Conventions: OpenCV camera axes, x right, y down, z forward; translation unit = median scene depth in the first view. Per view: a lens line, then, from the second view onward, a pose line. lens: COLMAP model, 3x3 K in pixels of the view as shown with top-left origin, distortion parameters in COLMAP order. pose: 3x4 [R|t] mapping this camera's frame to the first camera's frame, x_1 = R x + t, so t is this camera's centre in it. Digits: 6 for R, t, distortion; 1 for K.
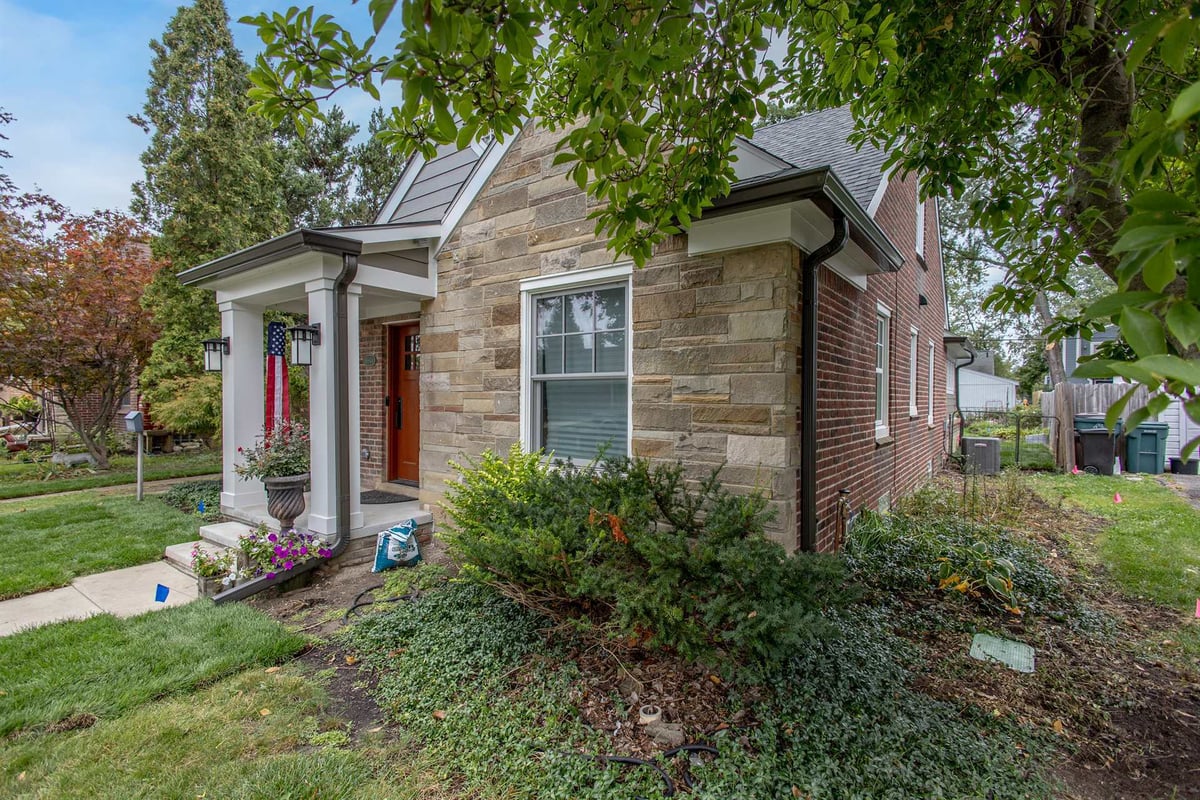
lens RADIAL K [[558.1, 0, 597.2], [0, 558.1, 400.8], [0, 0, 1]] dist [0.007000, -0.001805]
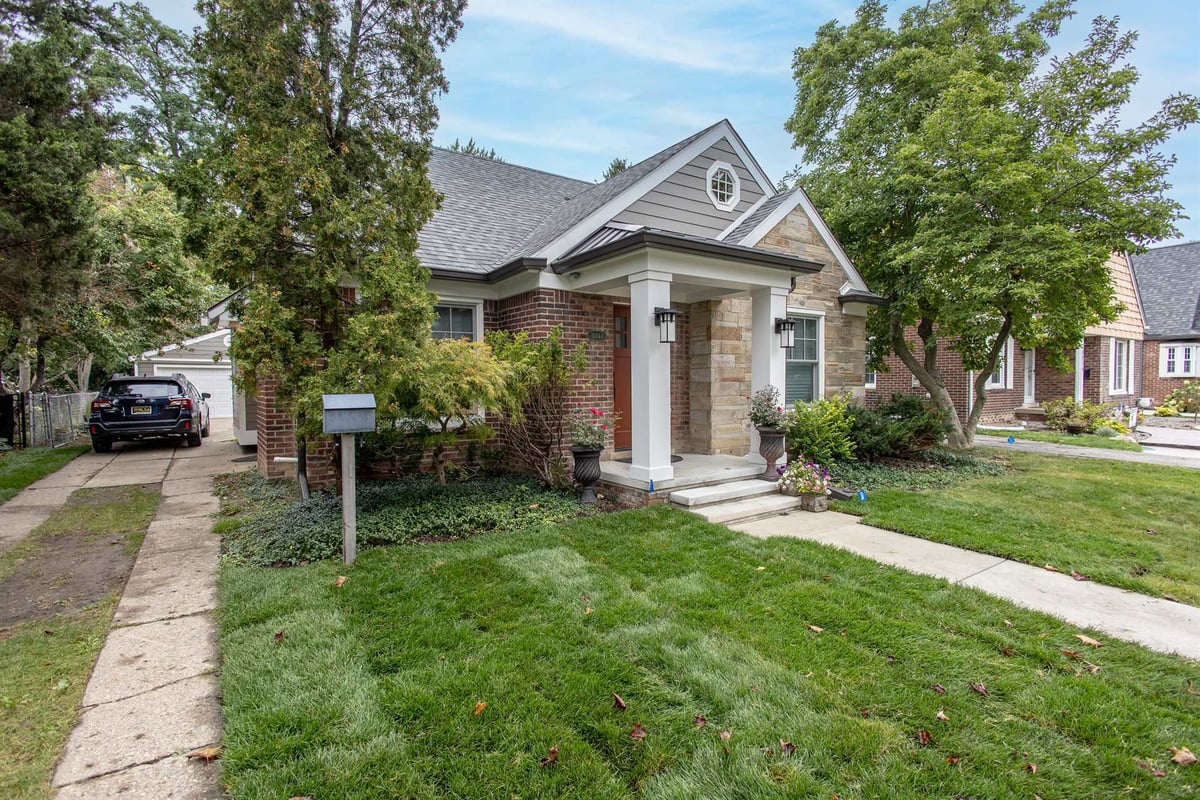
lens RADIAL K [[558.1, 0, 604.3], [0, 558.1, 401.4], [0, 0, 1]] dist [0.007000, -0.001805]
pose [[0.317272, -0.040416, 0.947473, -1.724886], [0.014381, 0.999182, 0.037806, 0.011032], [-0.948226, 0.001630, 0.317593, 0.840256]]
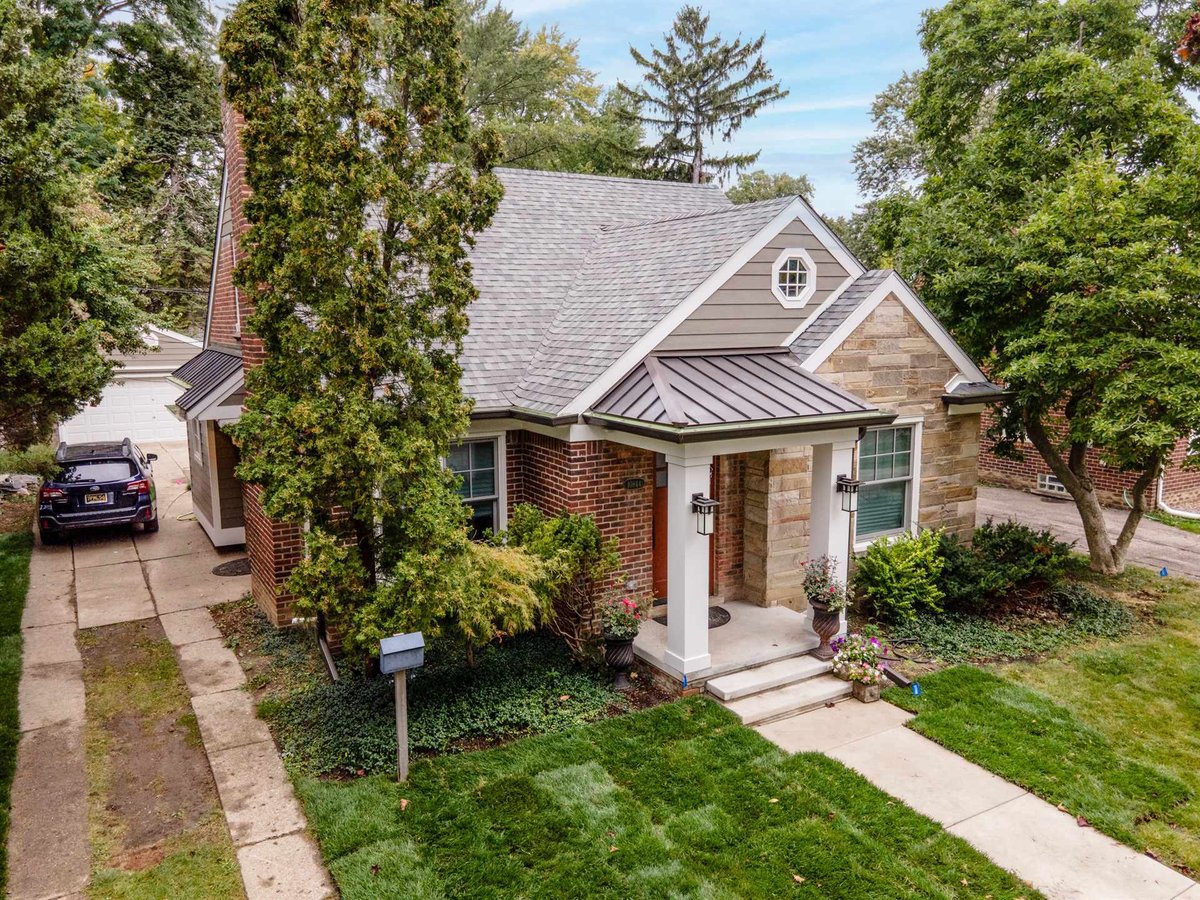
lens RADIAL K [[878.0, 0, 596.8], [0, 878.0, 447.0], [0, 0, 1]] dist [0.021682, 0.004987]
pose [[0.390131, -0.146595, 0.909015, -2.147547], [0.011198, 0.987927, 0.154515, -0.440131], [-0.920691, -0.050102, 0.387063, 0.647499]]
